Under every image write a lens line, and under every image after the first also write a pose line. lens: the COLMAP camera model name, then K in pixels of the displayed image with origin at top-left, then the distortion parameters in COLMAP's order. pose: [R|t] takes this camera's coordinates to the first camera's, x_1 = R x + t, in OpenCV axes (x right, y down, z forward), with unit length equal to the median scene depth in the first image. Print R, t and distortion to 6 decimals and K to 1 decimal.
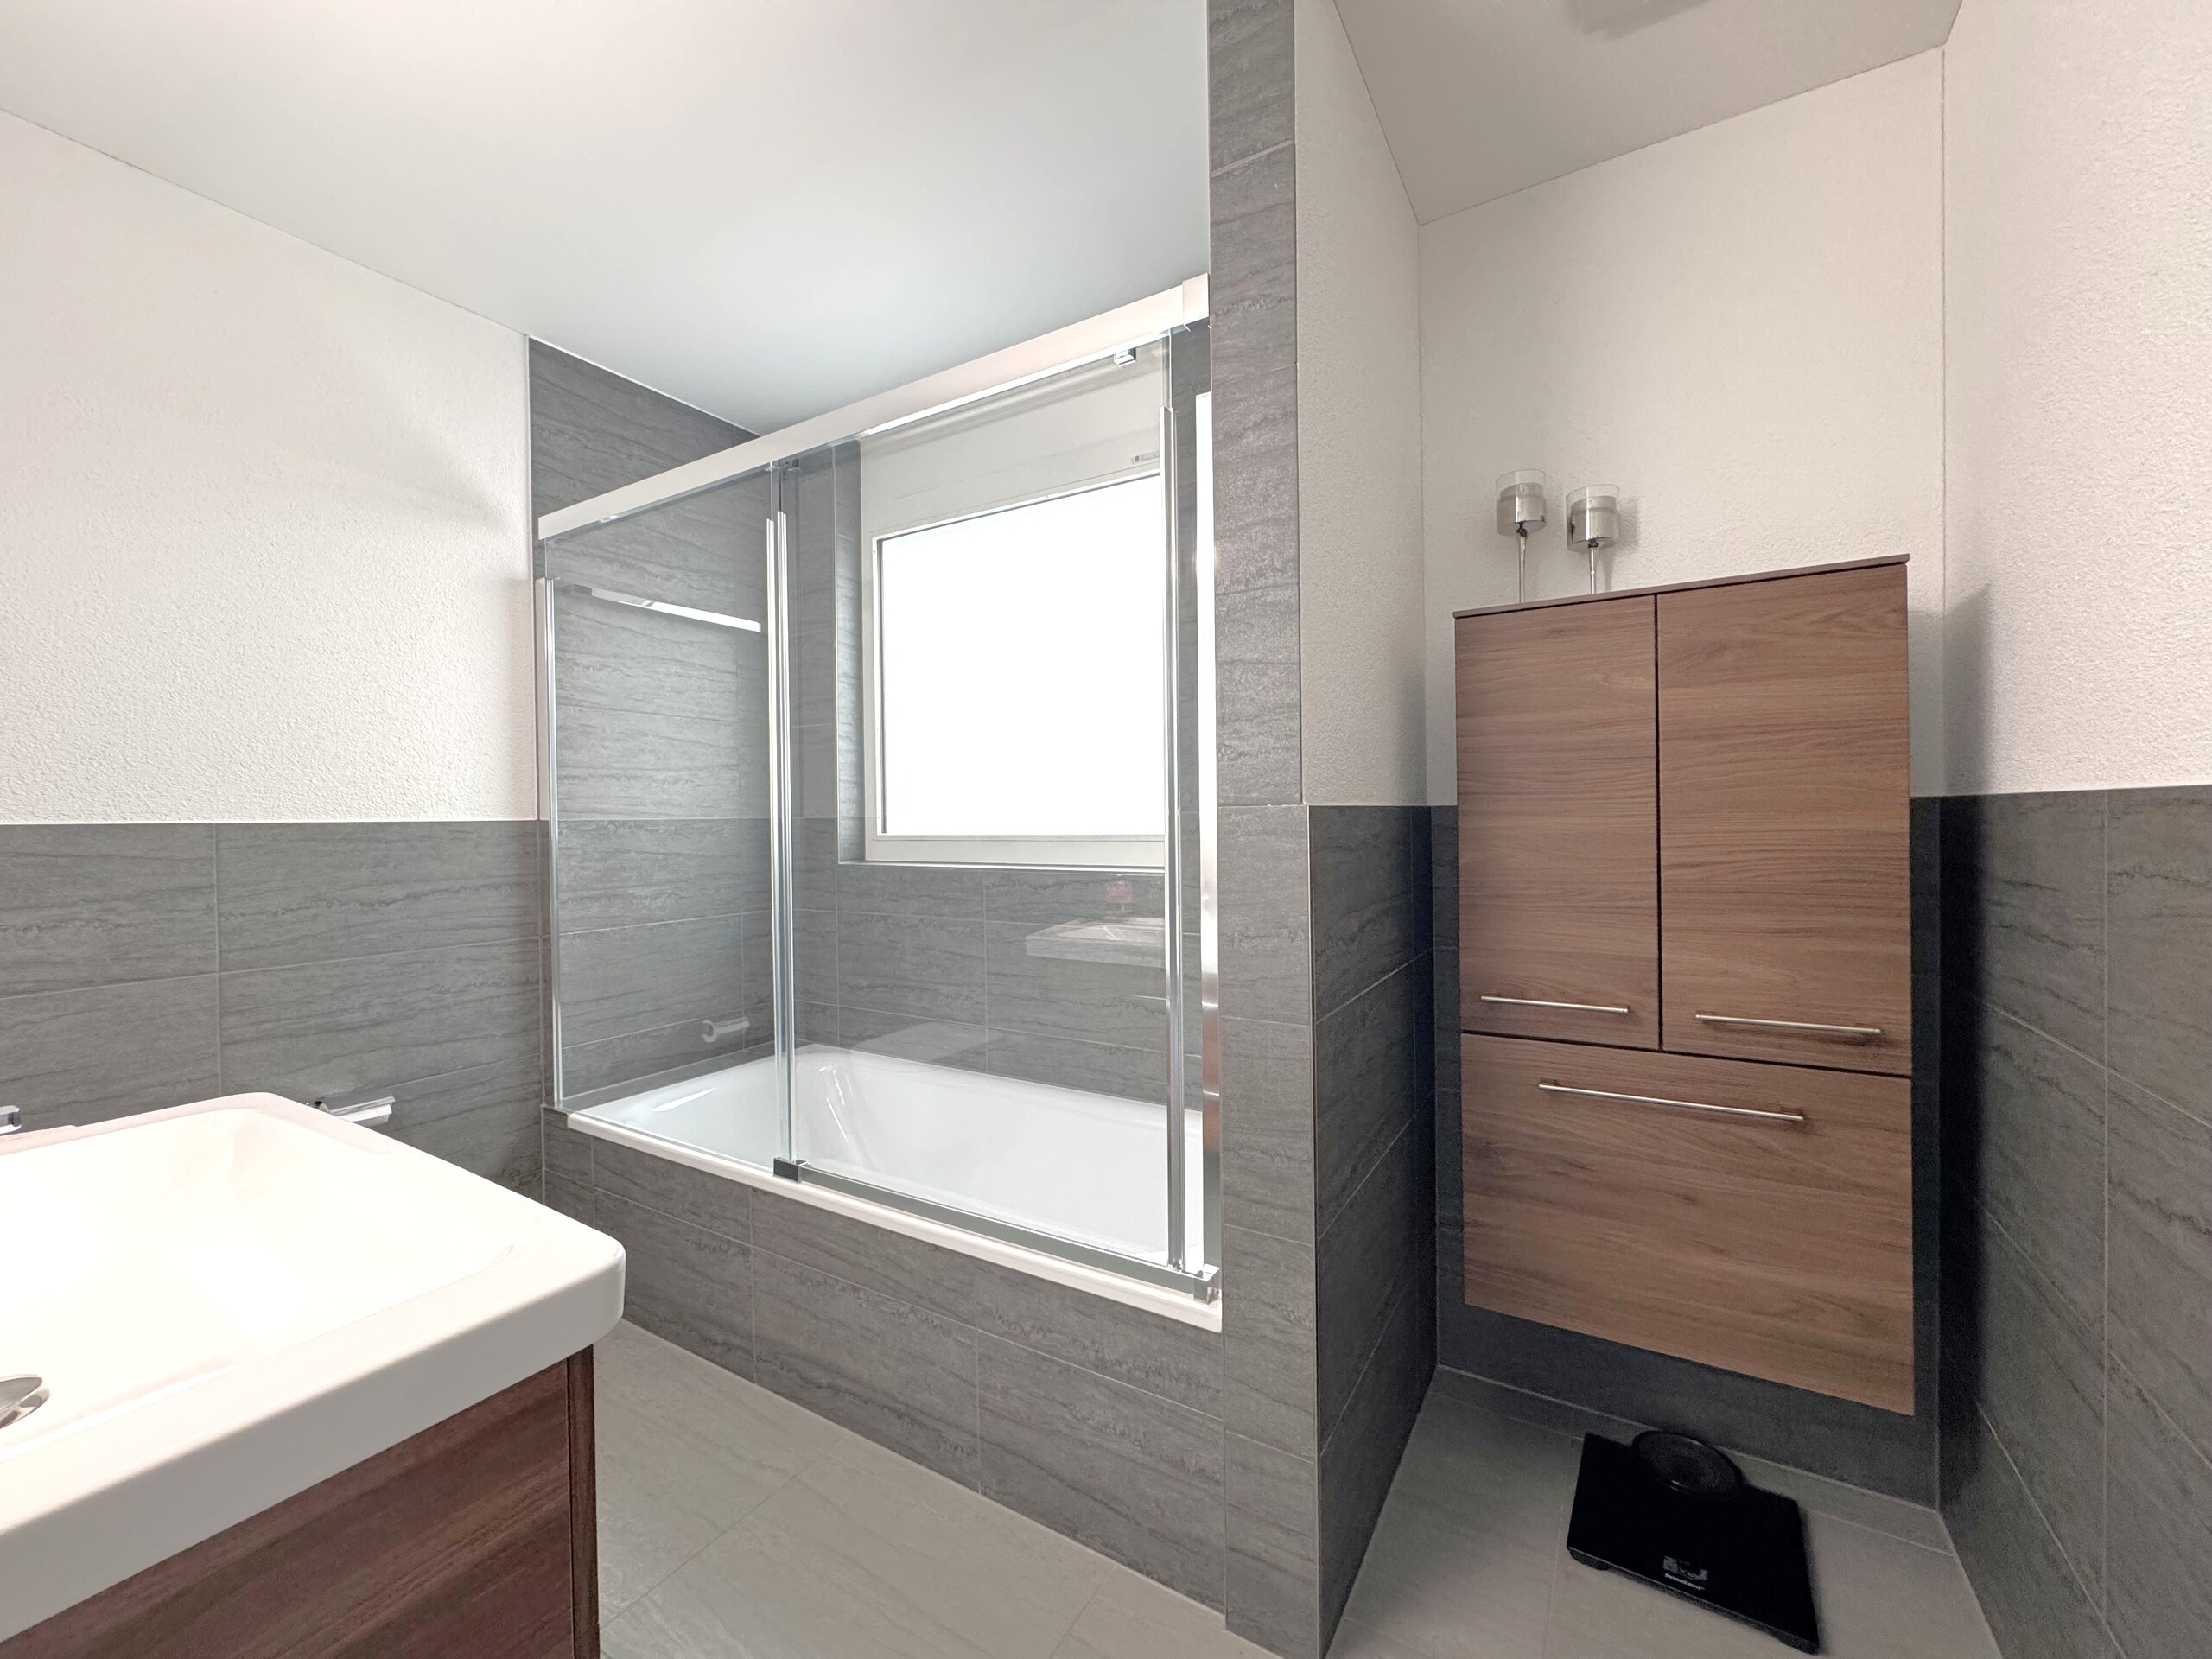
lens RADIAL K [[890.6, 0, 1100.8], [0, 890.6, 822.2], [0, 0, 1]] dist [0.008053, 0.000152]
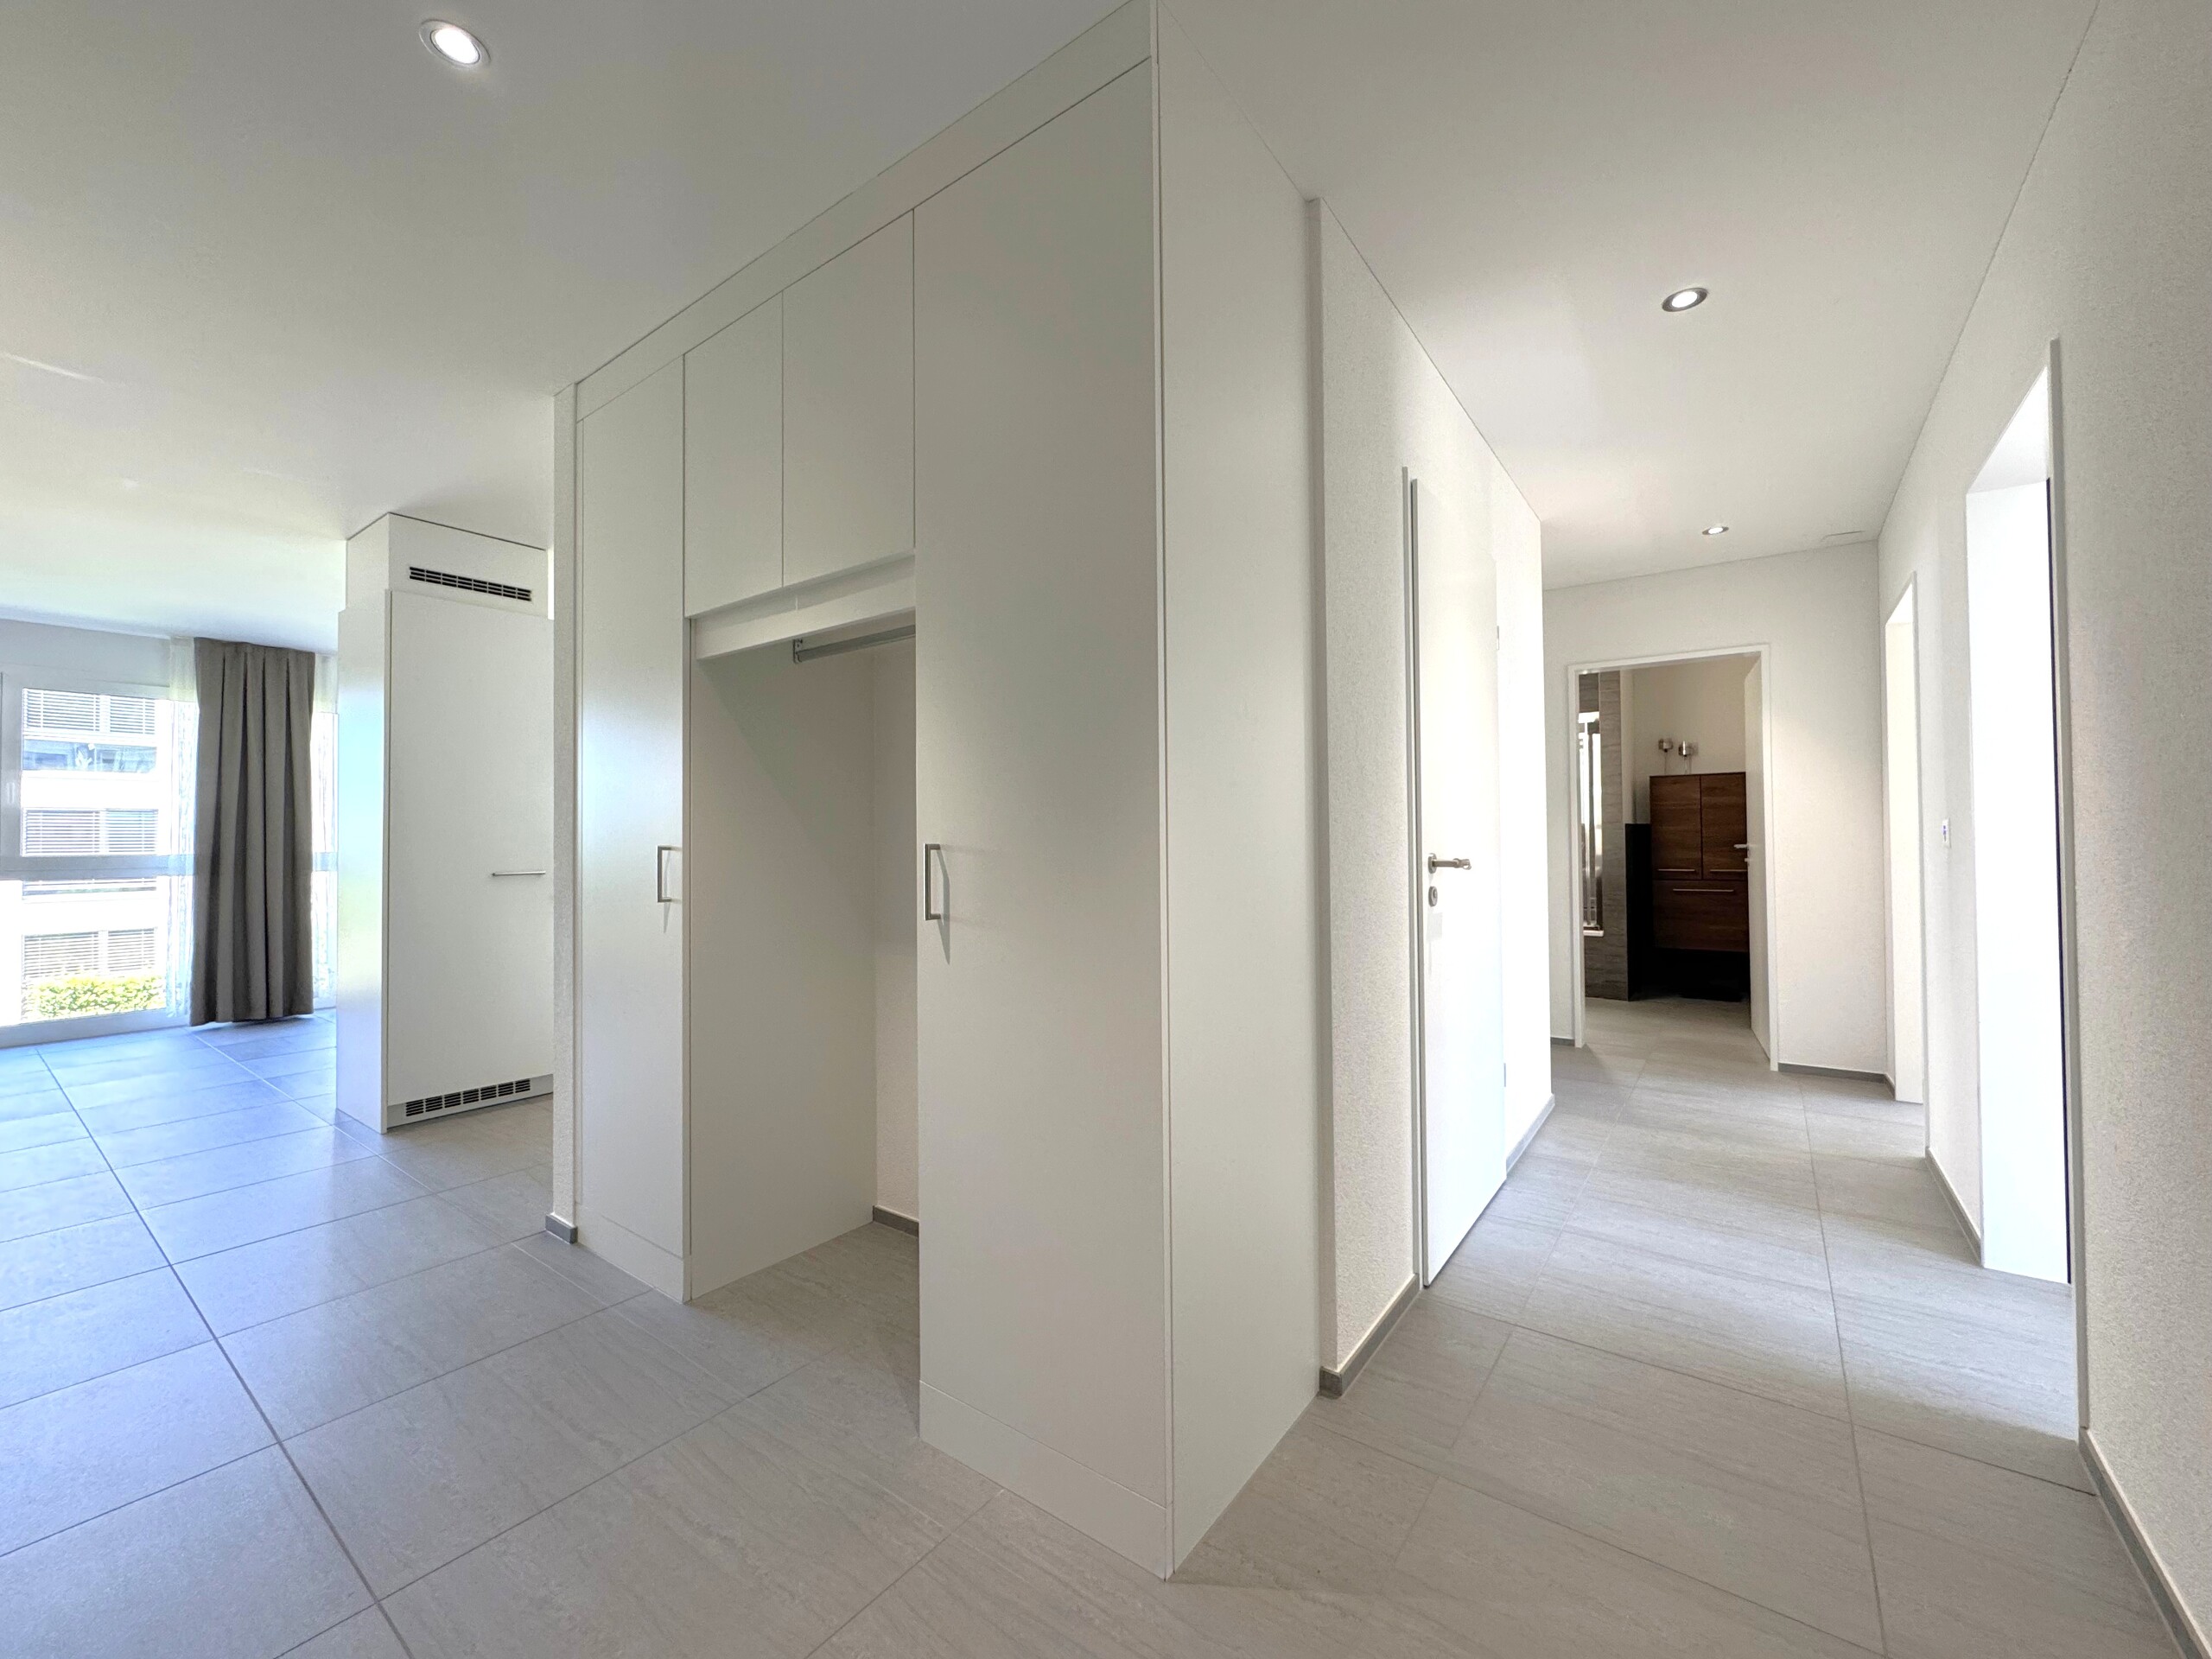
lens RADIAL K [[890.6, 0, 1100.8], [0, 890.6, 822.2], [0, 0, 1]] dist [0.008053, 0.000152]
pose [[0.995820, 0.002666, -0.091299, -1.878056], [-0.004725, 0.999739, -0.022349, 0.085727], [0.091216, 0.022687, 0.995573, -3.572727]]
